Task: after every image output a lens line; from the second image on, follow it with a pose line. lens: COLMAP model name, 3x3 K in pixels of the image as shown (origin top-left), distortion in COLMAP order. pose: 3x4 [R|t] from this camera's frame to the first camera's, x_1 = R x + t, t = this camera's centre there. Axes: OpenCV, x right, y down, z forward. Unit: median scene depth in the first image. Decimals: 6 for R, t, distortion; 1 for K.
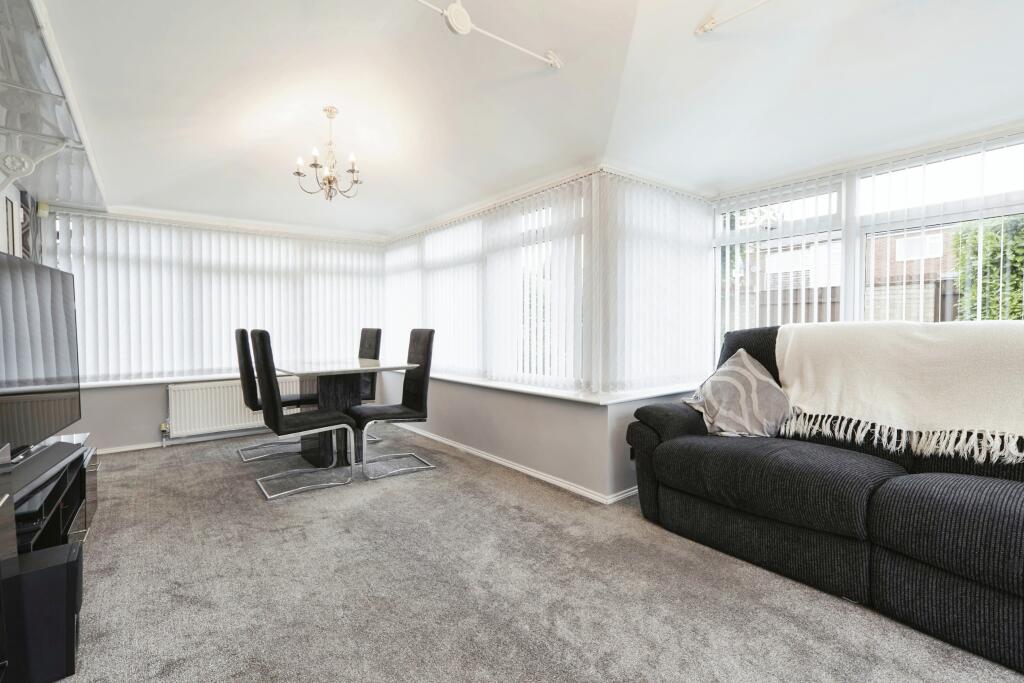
lens RADIAL K [[467.0, 0, 512.0], [0, 467.0, 341.5], [0, 0, 1]] dist [-0.058097, 0.035279]
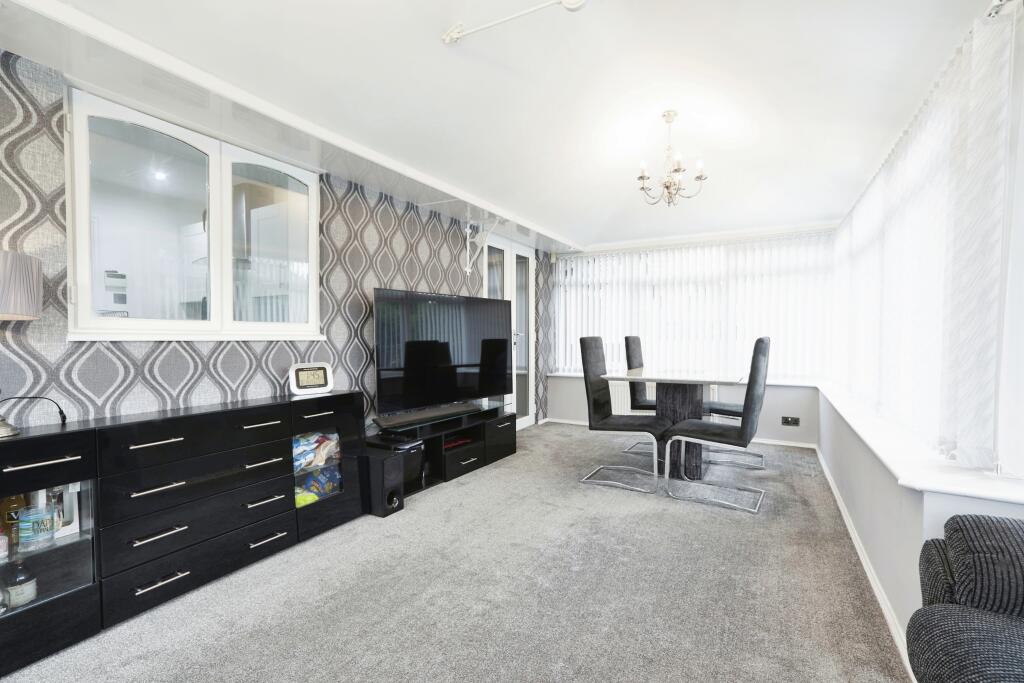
lens RADIAL K [[467.2, 0, 511.7], [0, 467.2, 354.7], [0, 0, 1]] dist [-0.056732, 0.047648]
pose [[0.358993, 0.044043, -0.932301, 0.454380], [-0.026549, 0.998964, 0.036969, -0.019970], [0.932963, 0.011480, 0.359790, 0.357254]]
